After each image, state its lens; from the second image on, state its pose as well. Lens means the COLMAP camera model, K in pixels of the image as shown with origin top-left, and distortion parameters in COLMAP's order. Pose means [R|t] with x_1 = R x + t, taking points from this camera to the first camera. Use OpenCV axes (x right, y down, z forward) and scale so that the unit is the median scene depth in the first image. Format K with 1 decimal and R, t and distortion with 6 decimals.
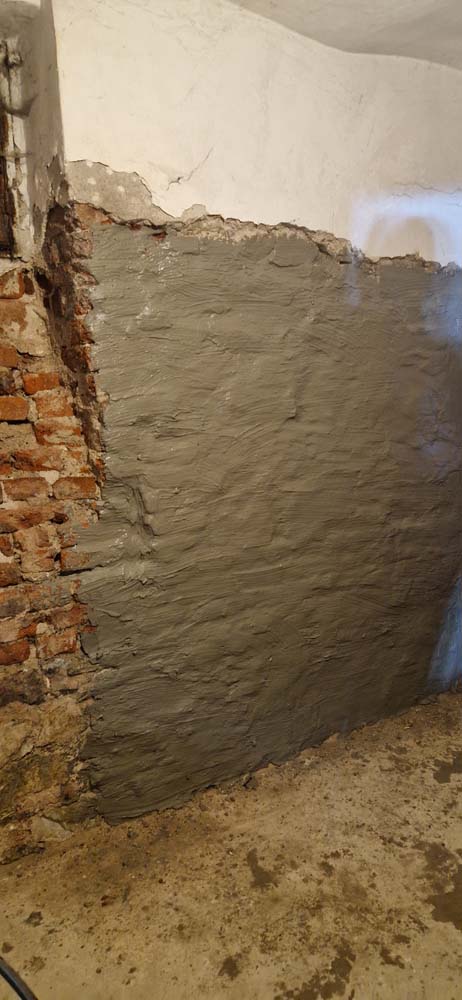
lens RADIAL K [[685.8, 0, 248.6], [0, 685.8, 514.6], [0, 0, 1]] dist [0.070338, -0.070669]
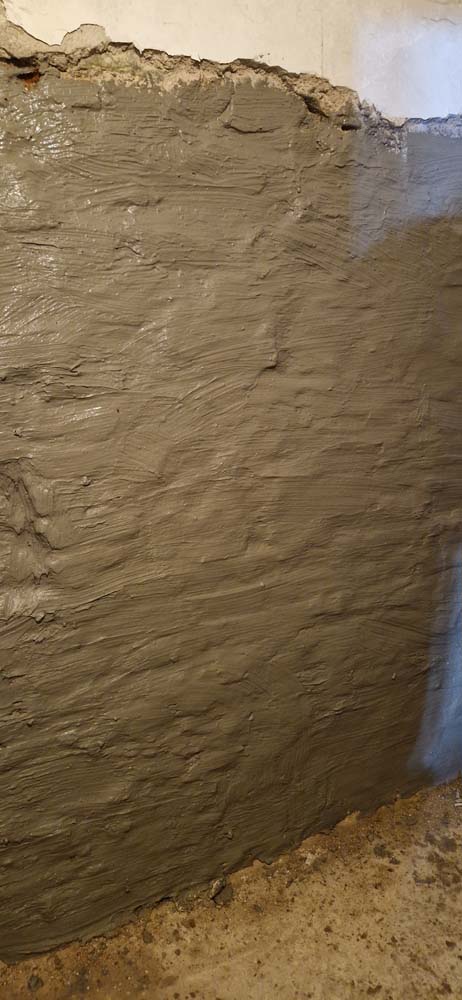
lens RADIAL K [[685.8, 0, 239.0], [0, 685.8, 505.0], [0, 0, 1]] dist [0.070338, -0.070669]
pose [[0.992725, -0.011060, -0.119893, 0.118407], [0.014480, 0.999512, 0.027690, -0.027272], [0.119529, -0.029225, 0.992401, 0.345990]]
